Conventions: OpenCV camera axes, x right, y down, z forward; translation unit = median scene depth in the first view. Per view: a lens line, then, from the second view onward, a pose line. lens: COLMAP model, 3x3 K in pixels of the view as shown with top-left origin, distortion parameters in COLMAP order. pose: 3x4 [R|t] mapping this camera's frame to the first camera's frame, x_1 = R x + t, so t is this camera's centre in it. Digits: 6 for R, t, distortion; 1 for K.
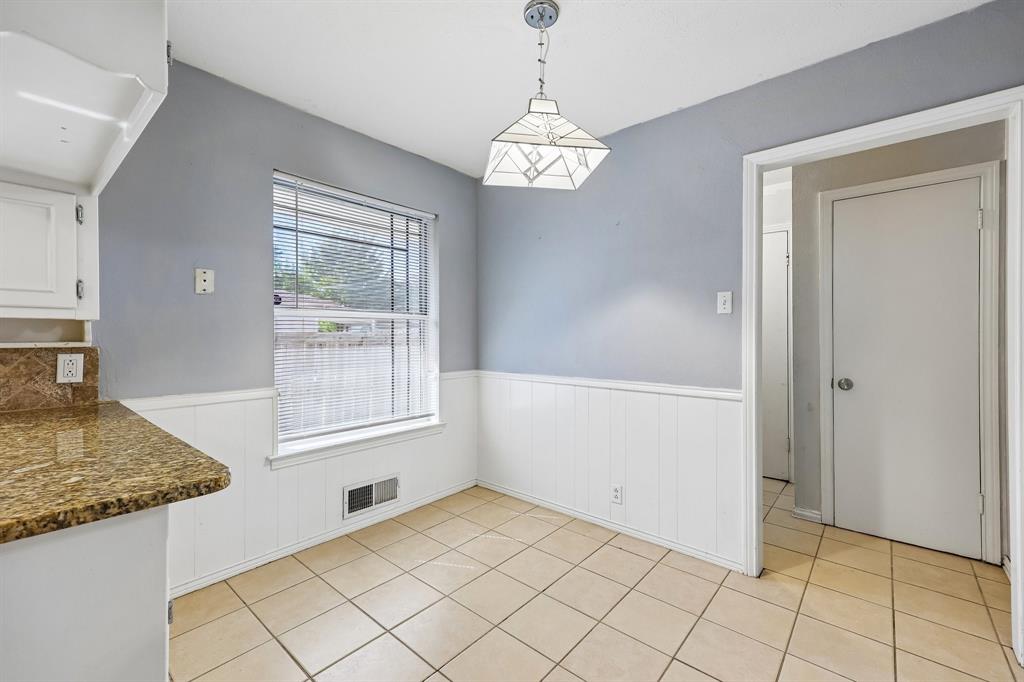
lens RADIAL K [[428.5, 0, 514.5], [0, 428.5, 337.5], [0, 0, 1]] dist [0.001317, 0.000124]
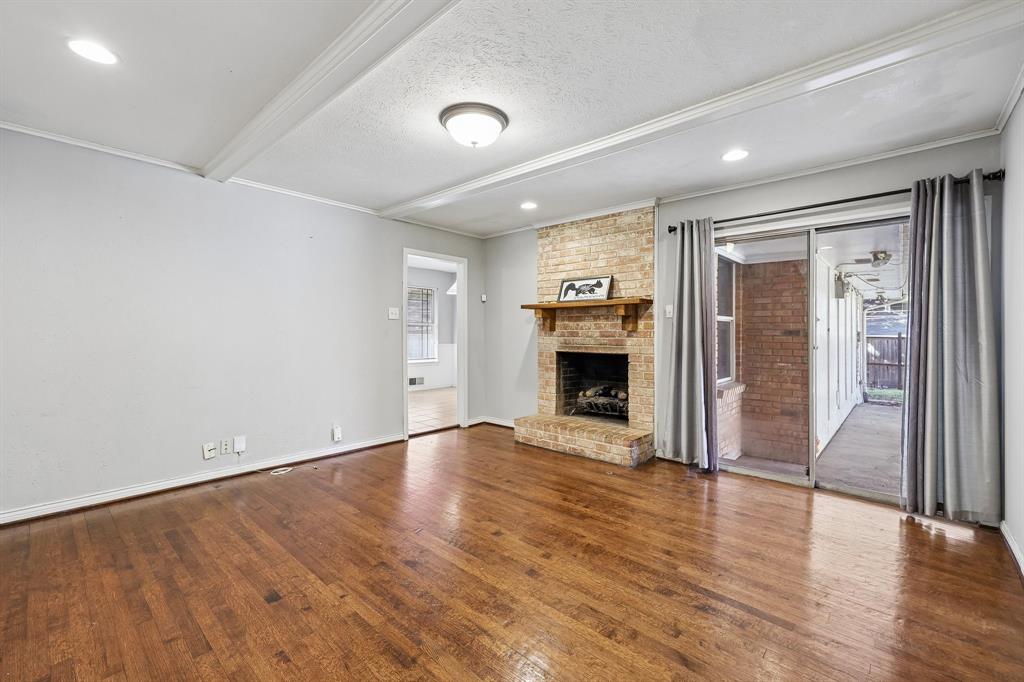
lens RADIAL K [[428.5, 0, 512.9], [0, 428.5, 333.9], [0, 0, 1]] dist [0.001317, 0.000124]
pose [[0.999299, 0.001229, -0.037406, 0.765906], [-0.001189, 0.999999, 0.001086, 0.031542], [0.037407, -0.001041, 0.999300, -3.287590]]
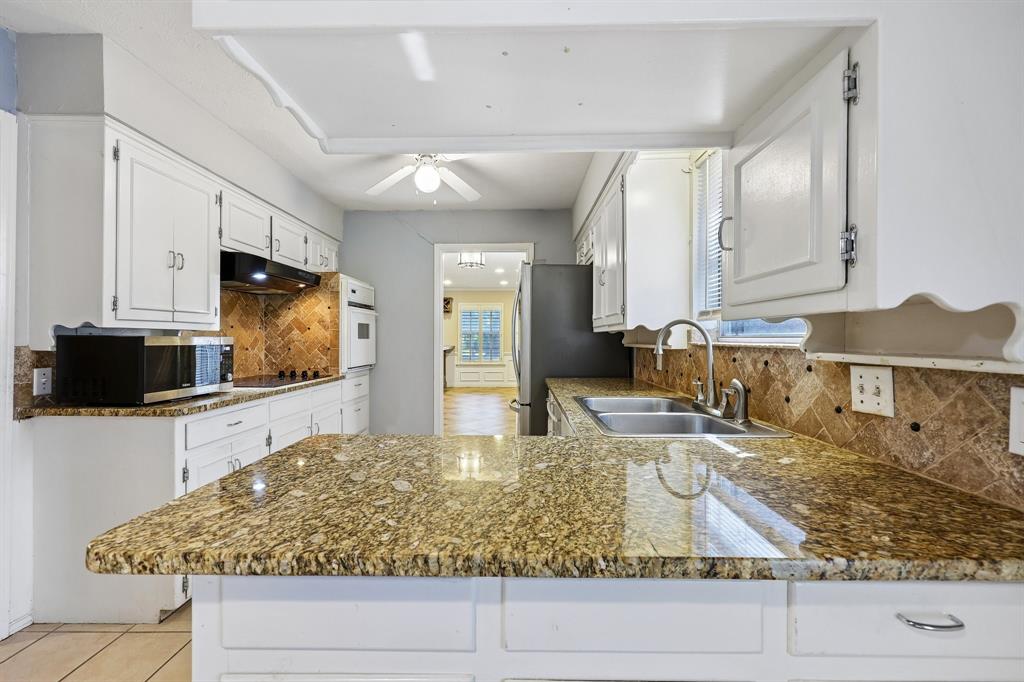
lens RADIAL K [[428.5, 0, 517.0], [0, 428.5, 337.9], [0, 0, 1]] dist [0.001317, 0.000124]
pose [[-0.770530, 0.002592, -0.637398, -0.390399], [-0.002619, 0.999970, 0.007233, -0.014091], [0.637398, 0.007243, -0.770500, 1.012755]]
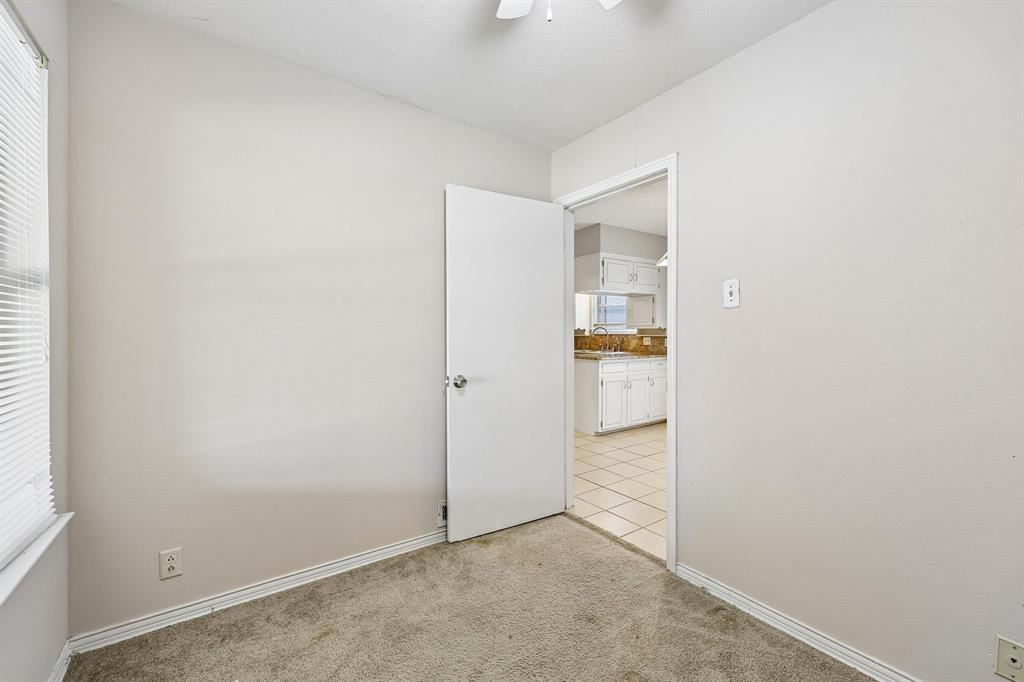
lens RADIAL K [[428.5, 0, 513.6], [0, 428.5, 338.3], [0, 0, 1]] dist [0.001317, 0.000124]
pose [[-0.266533, 0.010319, -0.963771, 2.587339], [-0.004815, 0.999916, 0.012038, 0.003542], [0.963814, 0.007849, -0.266461, 0.742831]]
